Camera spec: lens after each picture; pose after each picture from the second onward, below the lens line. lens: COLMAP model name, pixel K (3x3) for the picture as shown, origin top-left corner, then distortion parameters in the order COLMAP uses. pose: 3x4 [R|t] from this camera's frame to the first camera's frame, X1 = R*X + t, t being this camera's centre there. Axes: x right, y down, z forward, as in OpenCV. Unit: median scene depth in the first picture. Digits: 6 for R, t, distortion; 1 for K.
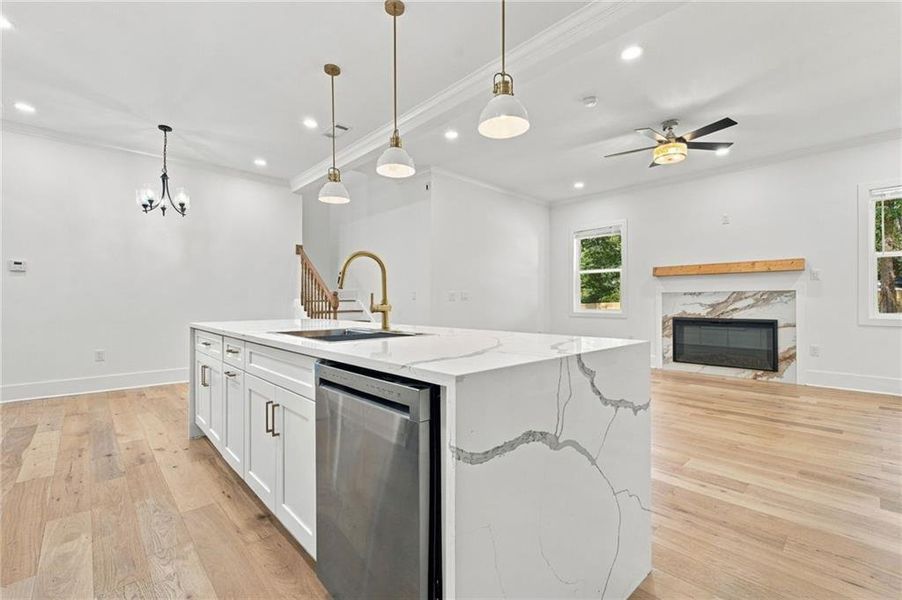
lens RADIAL K [[390.1, 0, 453.9], [0, 390.1, 299.7], [0, 0, 1]] dist [-0.002341, -0.000469]
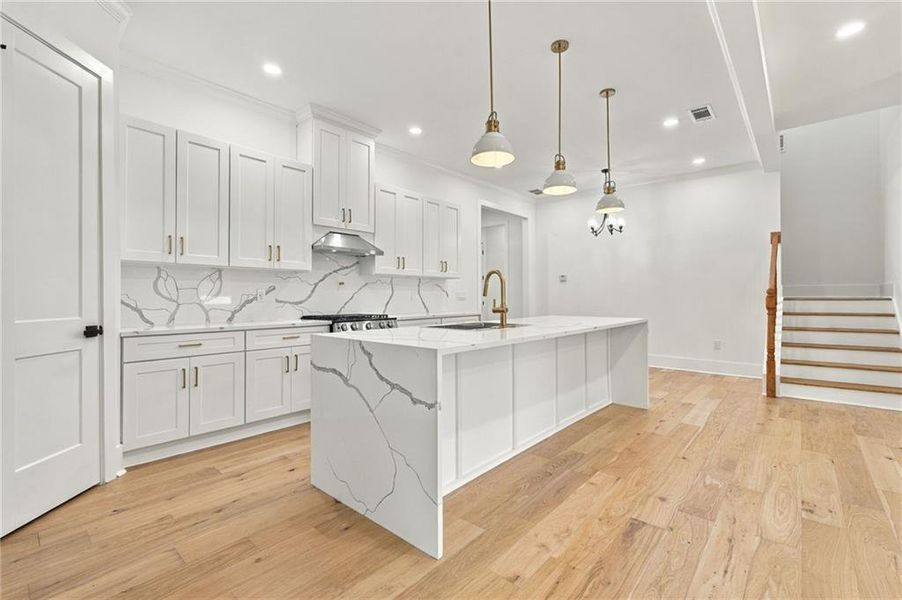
lens RADIAL K [[399.3, 0, 449.3], [0, 399.3, 295.9], [0, 0, 1]] dist [0.000398, 0.000167]
pose [[0.089340, 0.000868, -0.996001, 0.465465], [0.008152, 0.999965, 0.001603, -0.012447], [0.995968, -0.008263, 0.089330, 0.272166]]
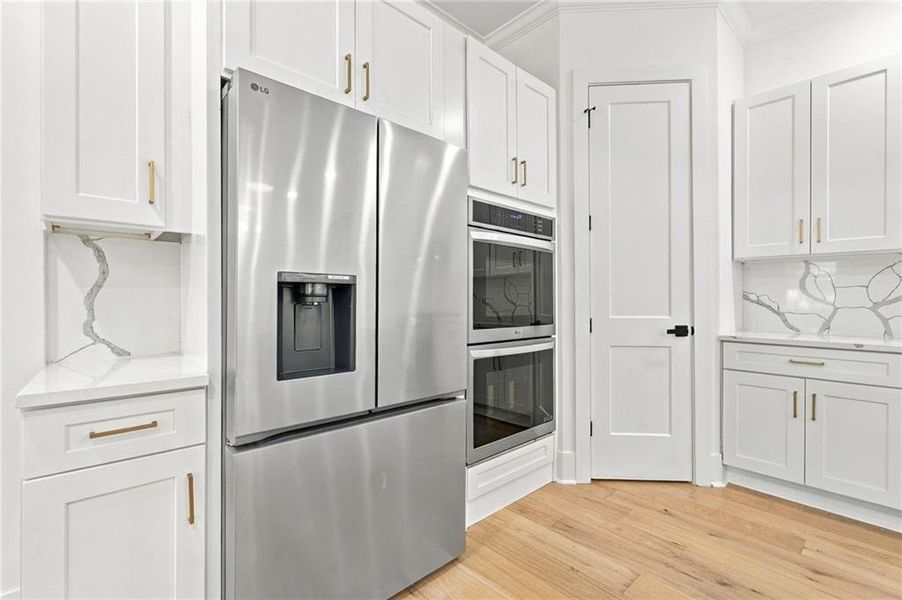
lens RADIAL K [[399.3, 0, 449.3], [0, 399.3, 295.9], [0, 0, 1]] dist [0.000398, 0.000167]
pose [[-0.999808, -0.000950, 0.019562, 0.250257], [-0.001245, 0.999886, -0.015052, -0.008374], [-0.019546, -0.015073, -0.999695, 0.378849]]
